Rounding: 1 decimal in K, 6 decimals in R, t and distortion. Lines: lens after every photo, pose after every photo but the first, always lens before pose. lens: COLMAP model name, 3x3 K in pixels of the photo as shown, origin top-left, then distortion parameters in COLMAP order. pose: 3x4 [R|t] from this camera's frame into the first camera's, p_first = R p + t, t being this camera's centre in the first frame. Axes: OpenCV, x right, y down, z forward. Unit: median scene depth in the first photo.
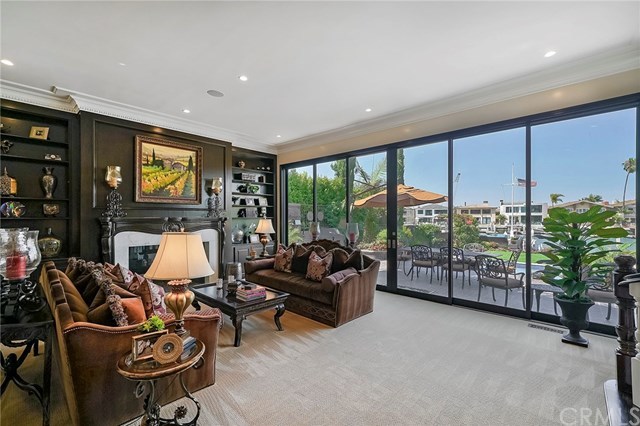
lens RADIAL K [[282.1, 0, 320.0], [0, 282.1, 213.0], [0, 0, 1]] dist [0.000304, 0.000094]
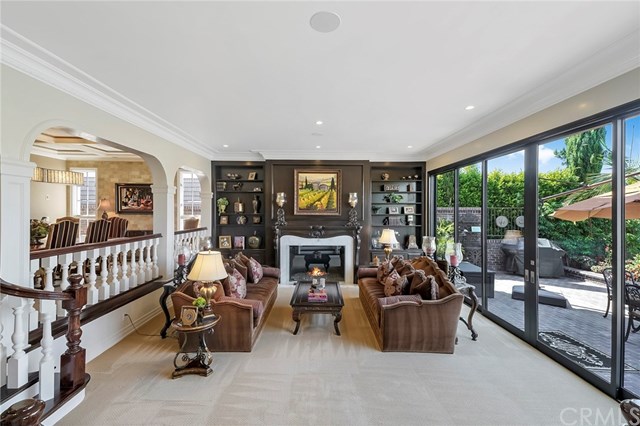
lens RADIAL K [[270.9, 0, 320.0], [0, 270.9, 213.0], [0, 0, 1]] dist [0.062921, 0.000022]
pose [[0.686593, 0.014218, -0.726903, 0.437754], [0.003300, 0.999738, 0.022671, -0.077348], [0.727034, -0.017964, 0.686366, 0.125577]]
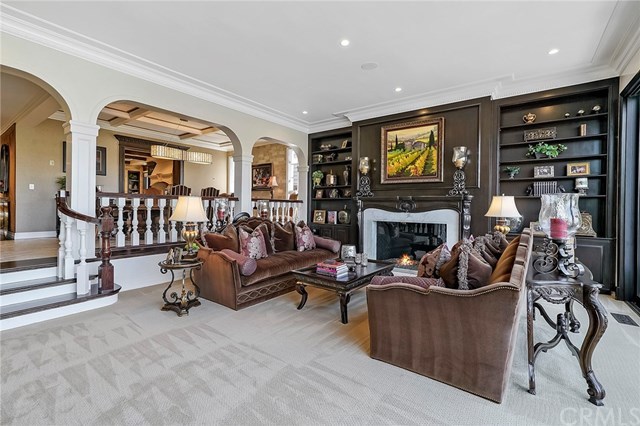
lens RADIAL K [[284.8, 0, 326.6], [0, 284.8, 209.0], [0, 0, 1]] dist [0.001563, 0.000393]
pose [[0.118272, 0.008886, -0.992942, 0.484438], [0.006384, 0.999932, 0.009709, 0.050410], [0.992961, -0.007487, 0.118207, 0.599104]]
